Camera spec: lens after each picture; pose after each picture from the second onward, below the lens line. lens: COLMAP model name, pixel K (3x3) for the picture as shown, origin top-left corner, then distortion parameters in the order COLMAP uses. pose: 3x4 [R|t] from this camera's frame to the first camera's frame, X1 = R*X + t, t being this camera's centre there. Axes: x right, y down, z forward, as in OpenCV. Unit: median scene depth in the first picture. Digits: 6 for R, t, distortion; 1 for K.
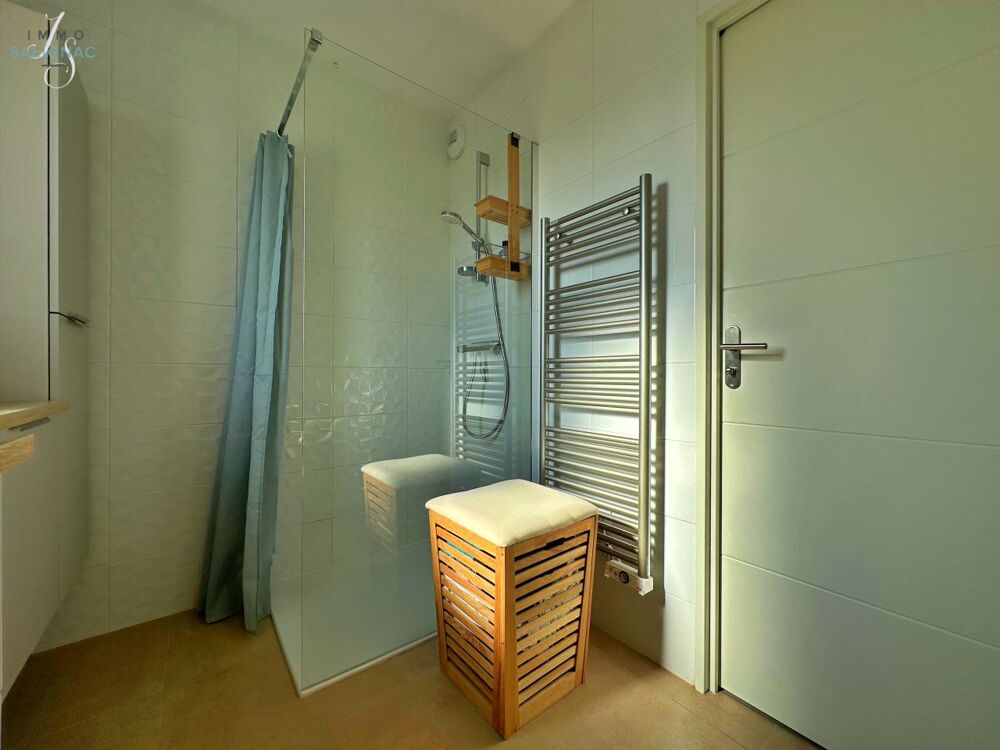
lens RADIAL K [[395.8, 0, 500.7], [0, 395.8, 376.2], [0, 0, 1]] dist [-0.001969, 0.000399]
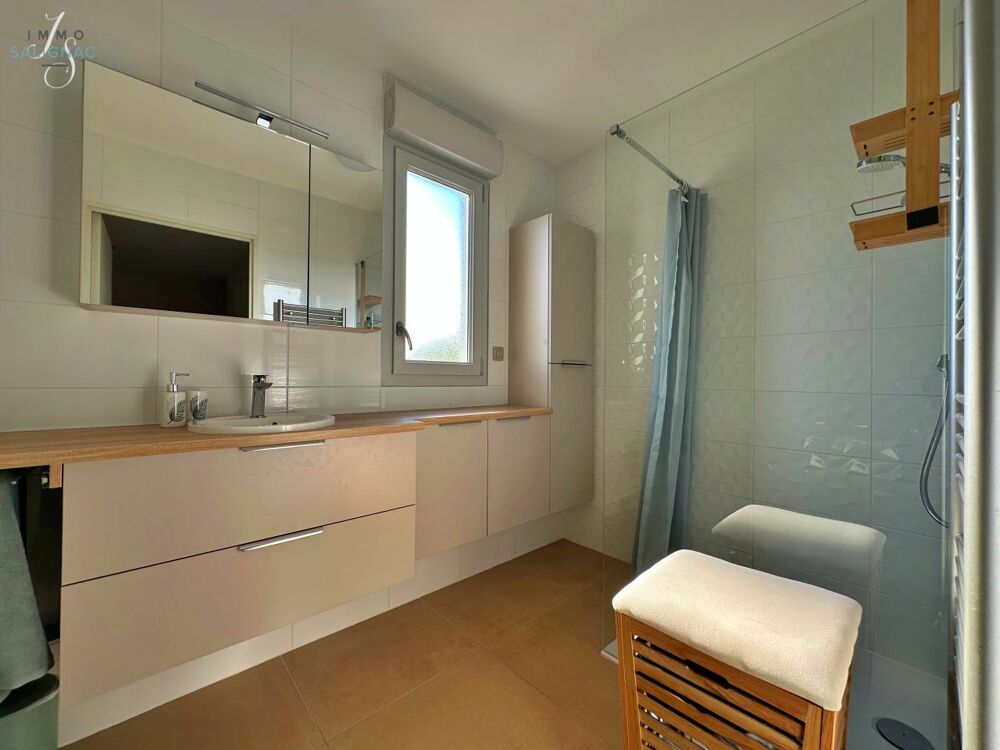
lens RADIAL K [[395.8, 0, 500.7], [0, 395.8, 376.2], [0, 0, 1]] dist [-0.001969, 0.000399]
pose [[0.077253, -0.006562, -0.996990, 0.758802], [-0.008936, 0.999934, -0.007274, -0.077491], [0.996971, 0.009471, 0.077189, 0.564337]]
